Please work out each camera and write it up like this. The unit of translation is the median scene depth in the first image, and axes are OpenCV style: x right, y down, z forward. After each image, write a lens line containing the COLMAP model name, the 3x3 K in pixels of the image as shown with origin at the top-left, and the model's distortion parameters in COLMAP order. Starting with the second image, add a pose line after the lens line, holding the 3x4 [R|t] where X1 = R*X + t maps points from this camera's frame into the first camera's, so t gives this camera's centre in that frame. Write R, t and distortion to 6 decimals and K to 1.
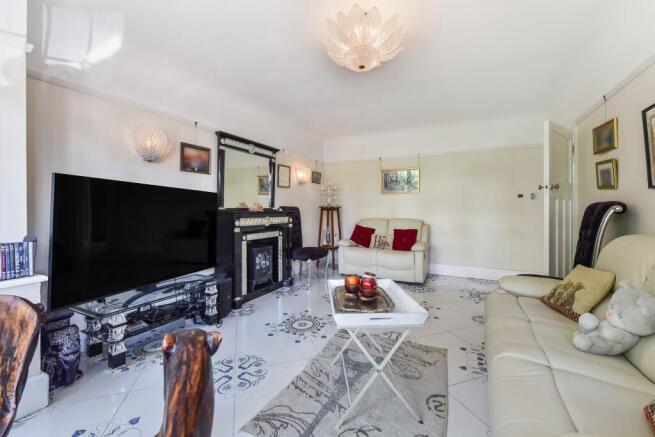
lens RADIAL K [[263.8, 0, 329.4], [0, 263.8, 208.0], [0, 0, 1]] dist [0.001048, 0.000149]
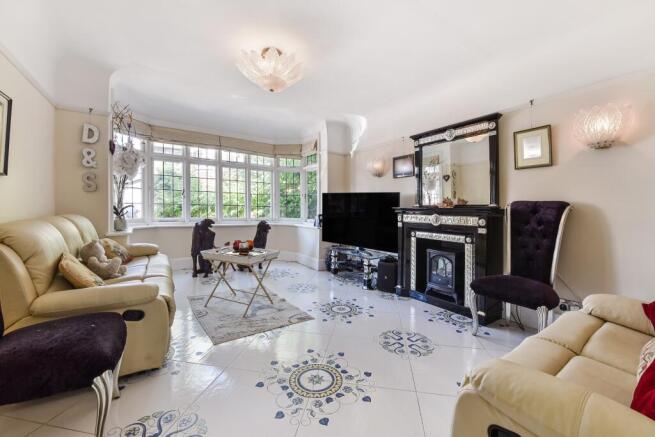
lens RADIAL K [[263.8, 0, 329.4], [0, 263.8, 208.0], [0, 0, 1]] dist [0.001048, 0.000149]
pose [[-0.479039, -0.004792, -0.877781, 0.690163], [-0.008607, 0.999963, -0.000761, 0.016925], [0.877752, 0.007191, -0.479062, 1.151757]]
